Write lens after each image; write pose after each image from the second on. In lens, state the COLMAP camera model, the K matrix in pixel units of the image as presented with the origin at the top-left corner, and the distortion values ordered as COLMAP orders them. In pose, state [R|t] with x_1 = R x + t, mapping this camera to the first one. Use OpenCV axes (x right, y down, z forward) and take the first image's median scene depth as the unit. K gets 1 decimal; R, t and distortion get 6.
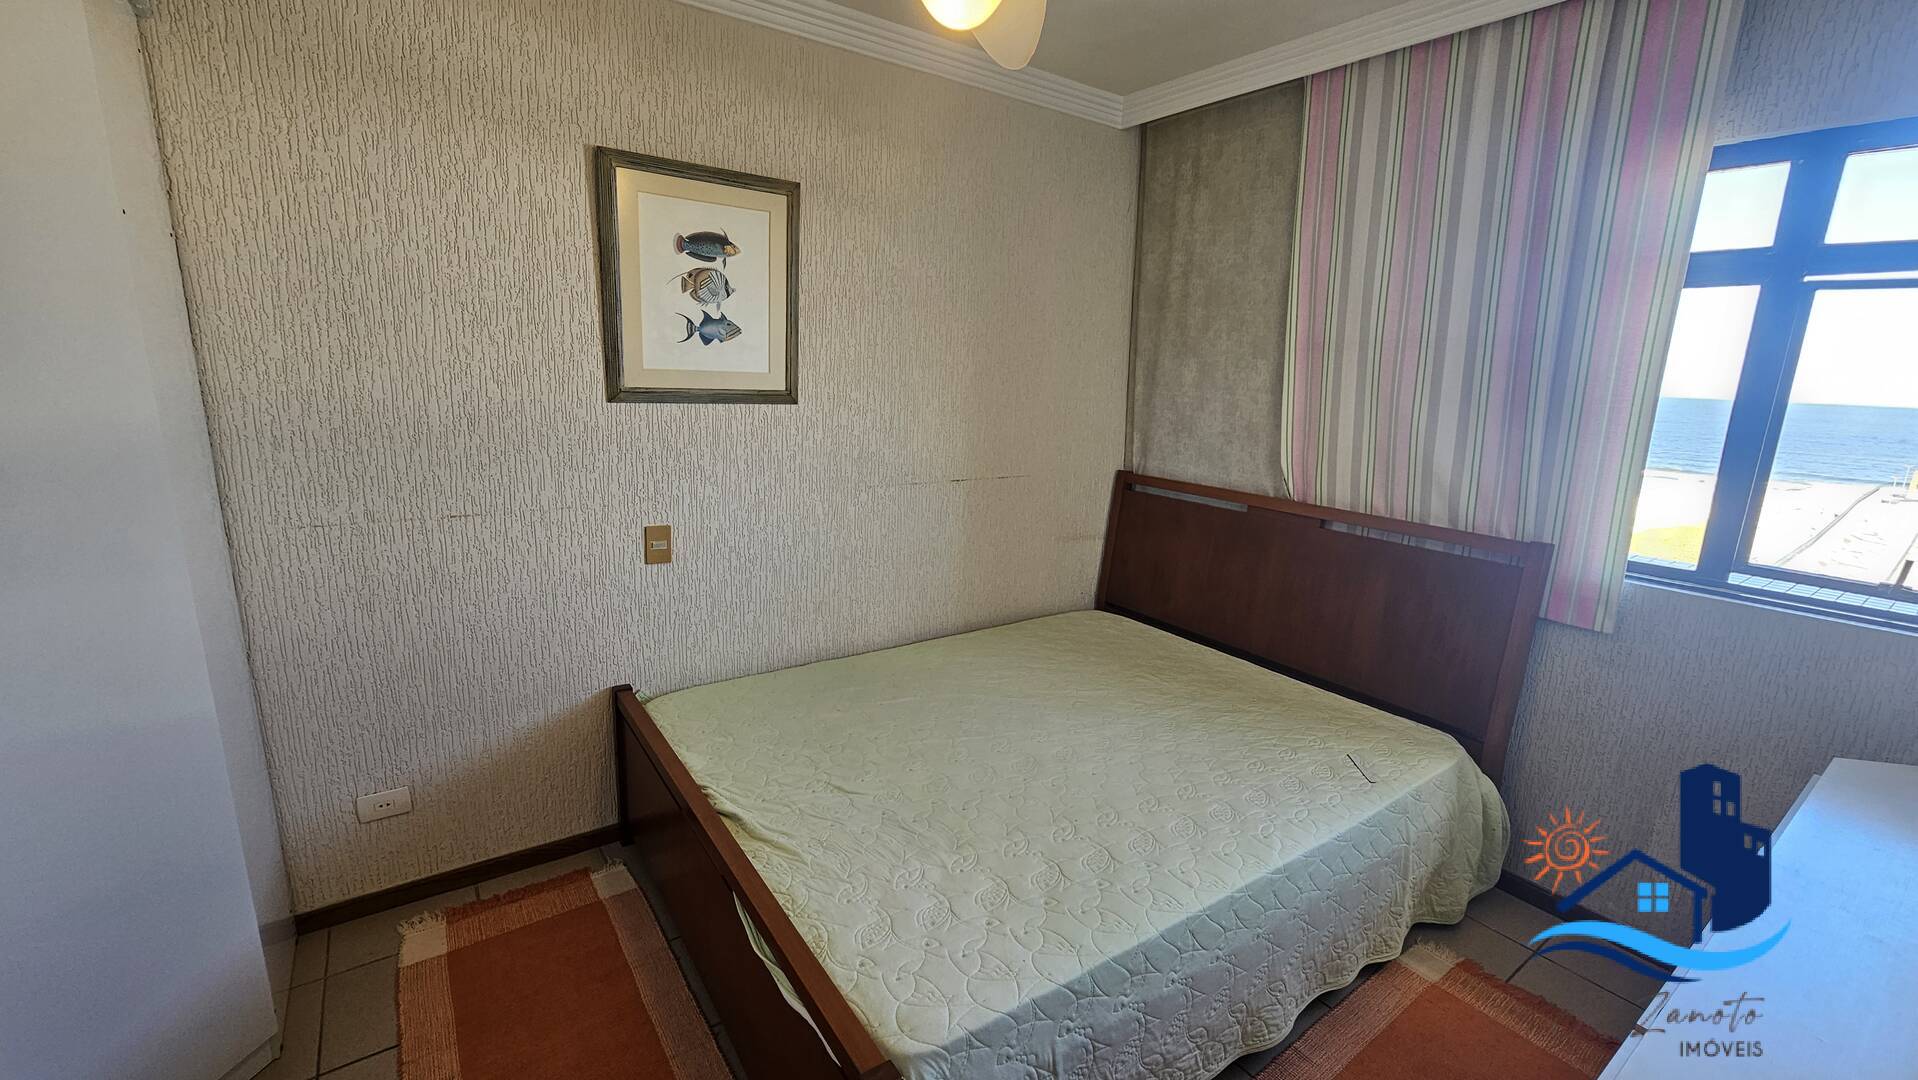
lens RADIAL K [[785.4, 0, 963.4], [0, 785.4, 538.2], [0, 0, 1]] dist [-0.009588, 0.002369]
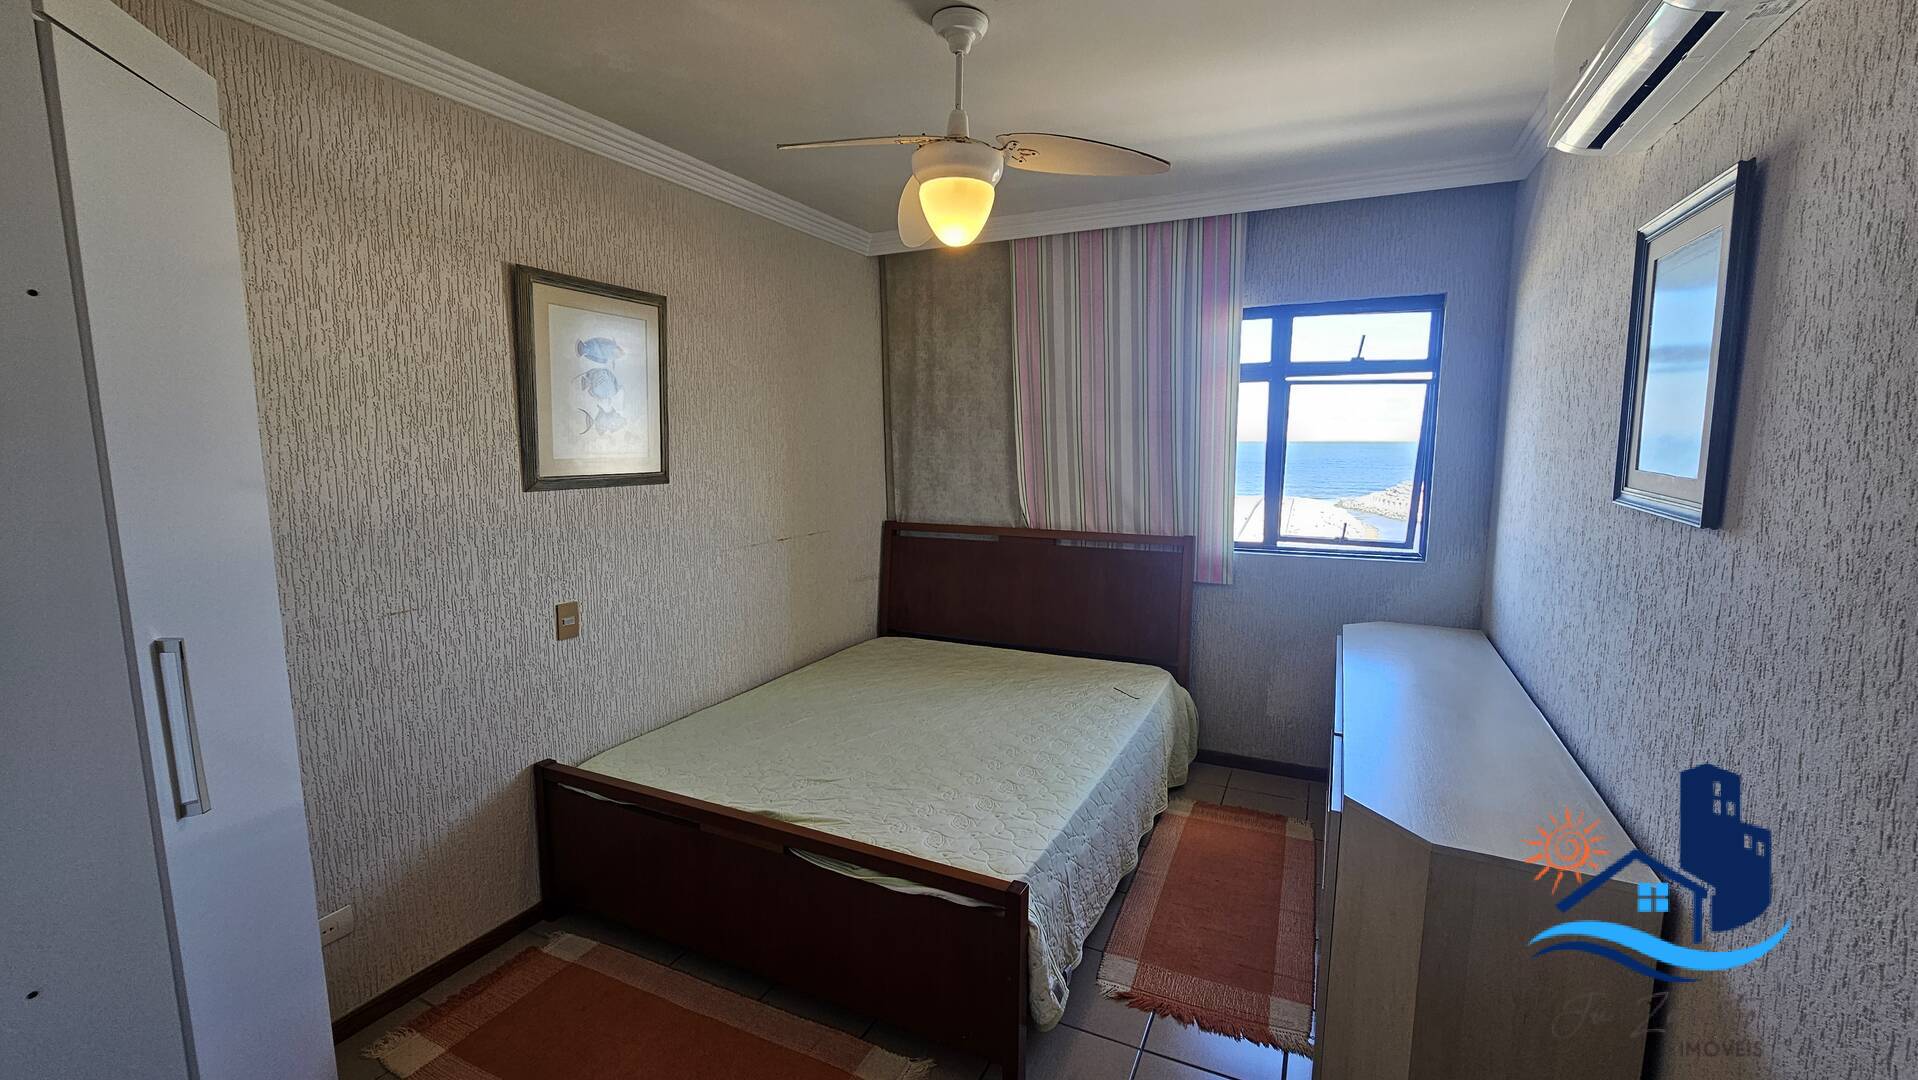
lens RADIAL K [[785.4, 0, 953.6], [0, 785.4, 539.7], [0, 0, 1]] dist [-0.009588, 0.002369]
pose [[0.878063, -0.099566, 0.468072, -0.457536], [0.136179, 0.989664, -0.044944, 0.020213], [-0.458760, 0.103206, 0.882546, -0.215760]]
